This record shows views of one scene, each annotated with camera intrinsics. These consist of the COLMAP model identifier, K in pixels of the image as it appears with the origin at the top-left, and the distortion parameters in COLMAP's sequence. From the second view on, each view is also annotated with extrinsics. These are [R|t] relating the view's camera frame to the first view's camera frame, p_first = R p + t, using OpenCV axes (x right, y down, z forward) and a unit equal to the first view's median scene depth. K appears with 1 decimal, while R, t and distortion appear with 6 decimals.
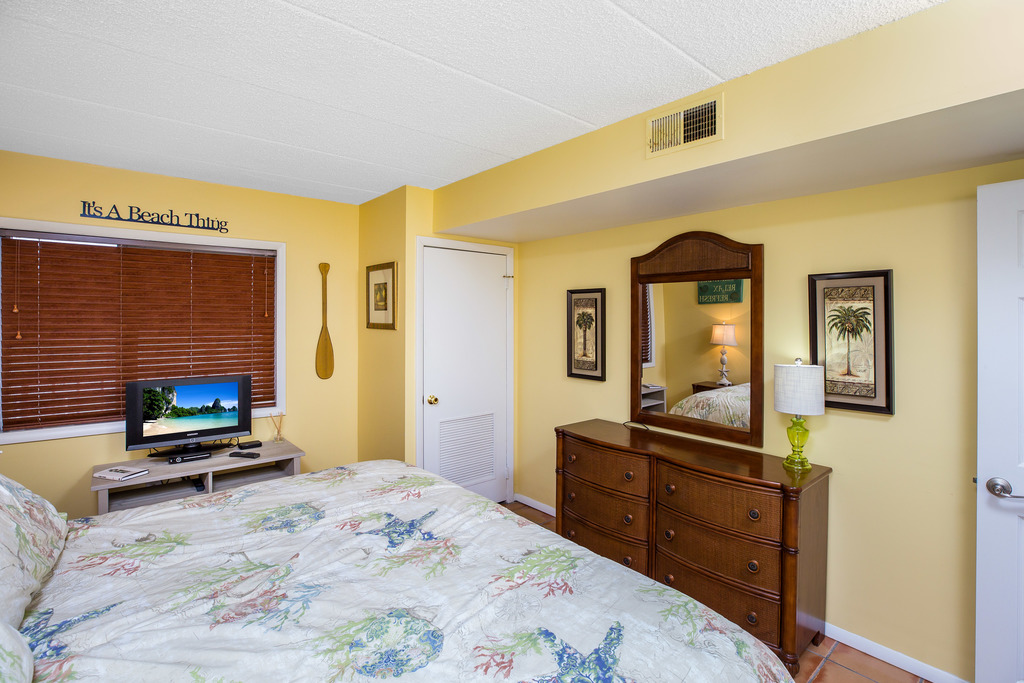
lens RADIAL K [[480.5, 0, 510.3], [0, 480.5, 319.8], [0, 0, 1]] dist [-0.001221, 0.000089]
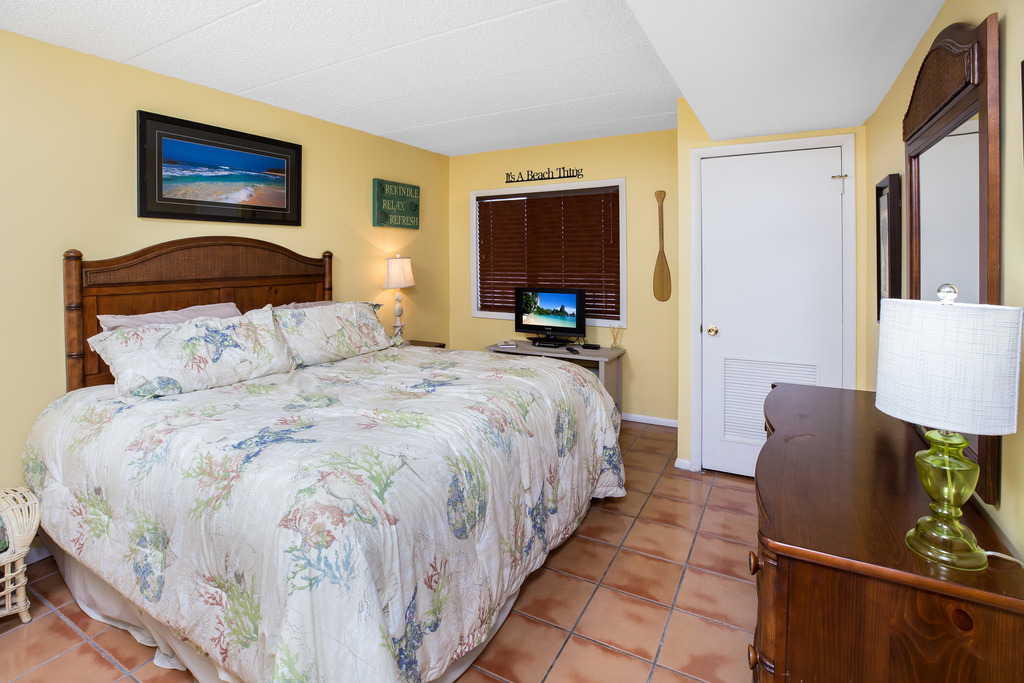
lens RADIAL K [[508.2, 0, 510.4], [0, 508.2, 256.2], [0, 0, 1]] dist [-0.000779, 0.000051]
pose [[0.367092, -0.008531, -0.930145, 0.631081], [0.001265, 0.999962, -0.008672, 0.041348], [0.930184, 0.002007, 0.367089, 0.348397]]
